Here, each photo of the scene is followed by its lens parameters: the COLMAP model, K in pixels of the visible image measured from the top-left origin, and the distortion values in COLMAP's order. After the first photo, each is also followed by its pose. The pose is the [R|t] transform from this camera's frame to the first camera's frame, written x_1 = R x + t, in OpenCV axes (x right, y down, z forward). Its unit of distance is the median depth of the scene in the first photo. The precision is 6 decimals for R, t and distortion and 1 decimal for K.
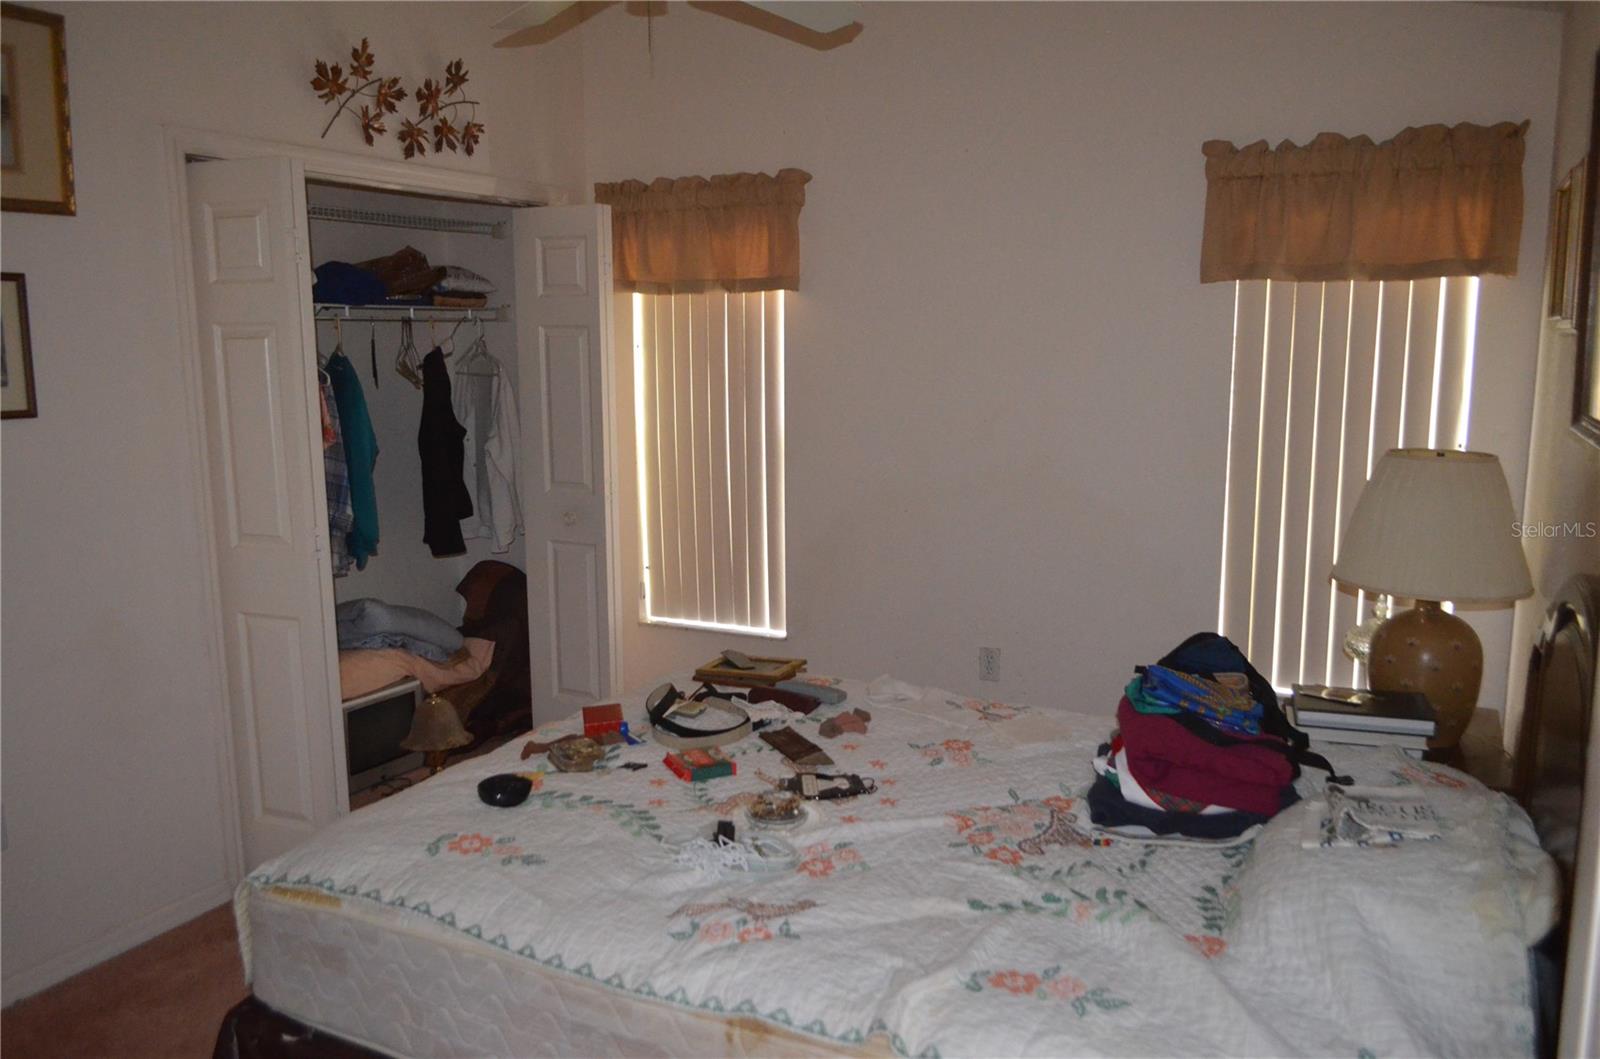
lens RADIAL K [[1219.9, 0, 804.0], [0, 1219.9, 536.3], [0, 0, 1]] dist [-0.026434, 0.005223]
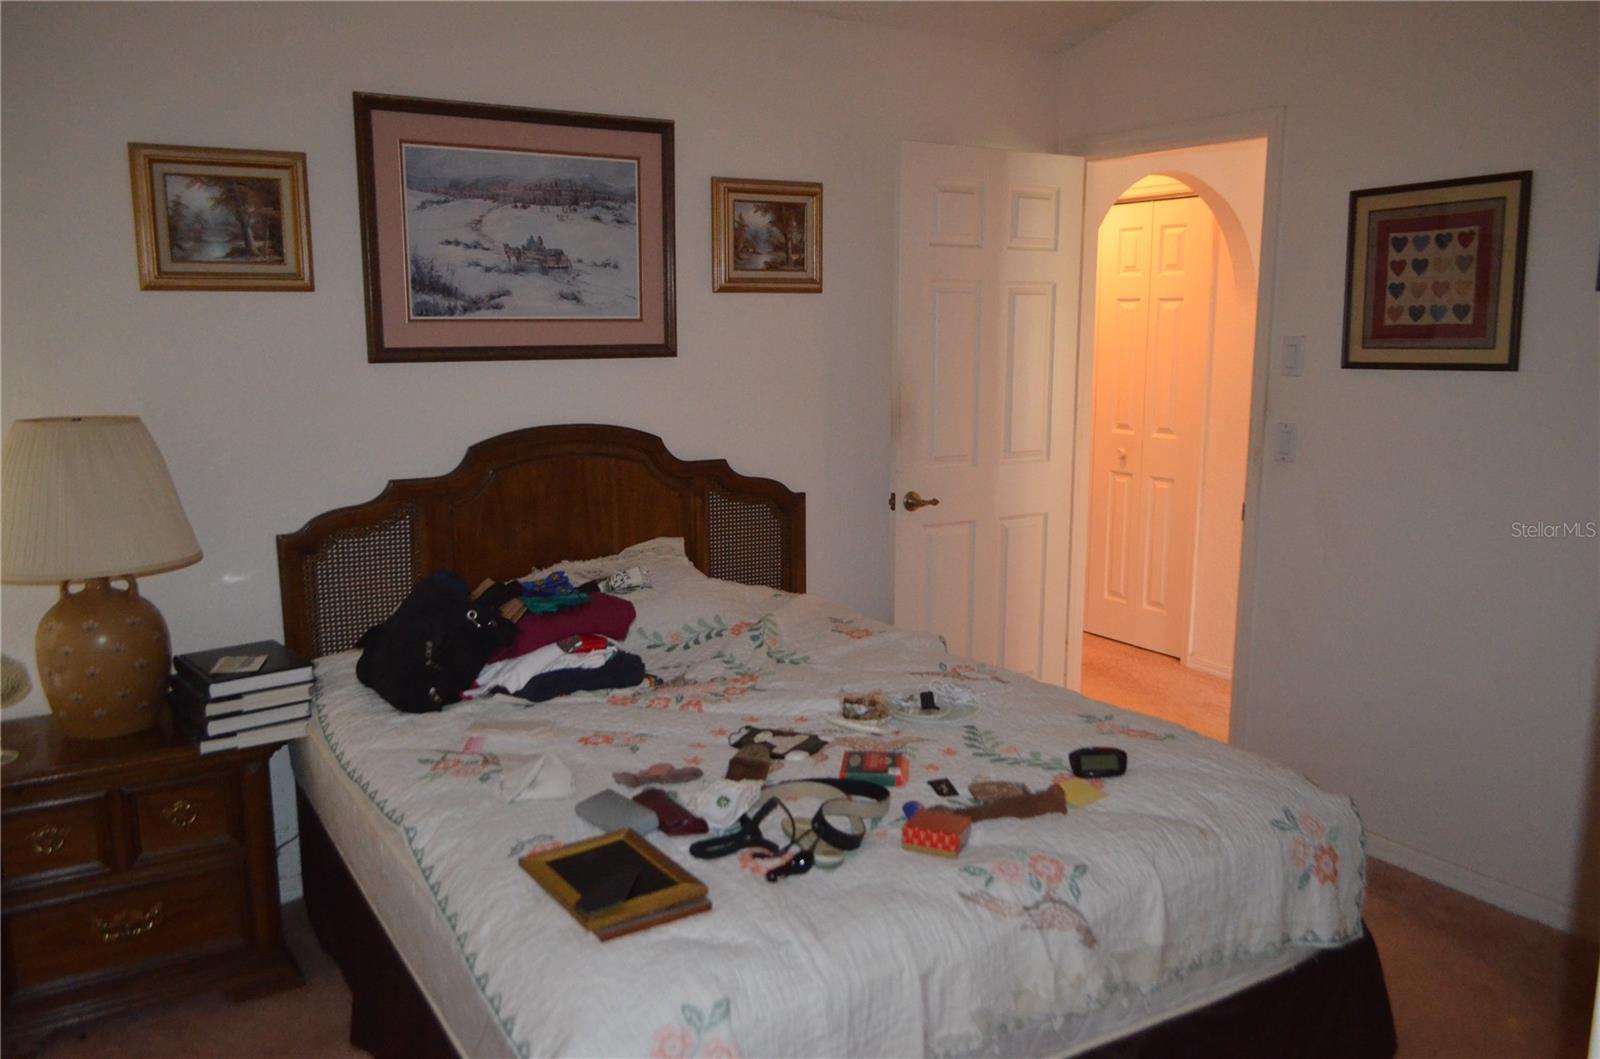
lens RADIAL K [[1219.9, 0, 804.0], [0, 1219.9, 536.3], [0, 0, 1]] dist [-0.026434, 0.005223]
pose [[-0.860141, -0.067759, 0.505535, -0.481229], [0.093551, 0.953365, 0.286955, -0.230682], [-0.501403, 0.294115, -0.813690, 1.719367]]
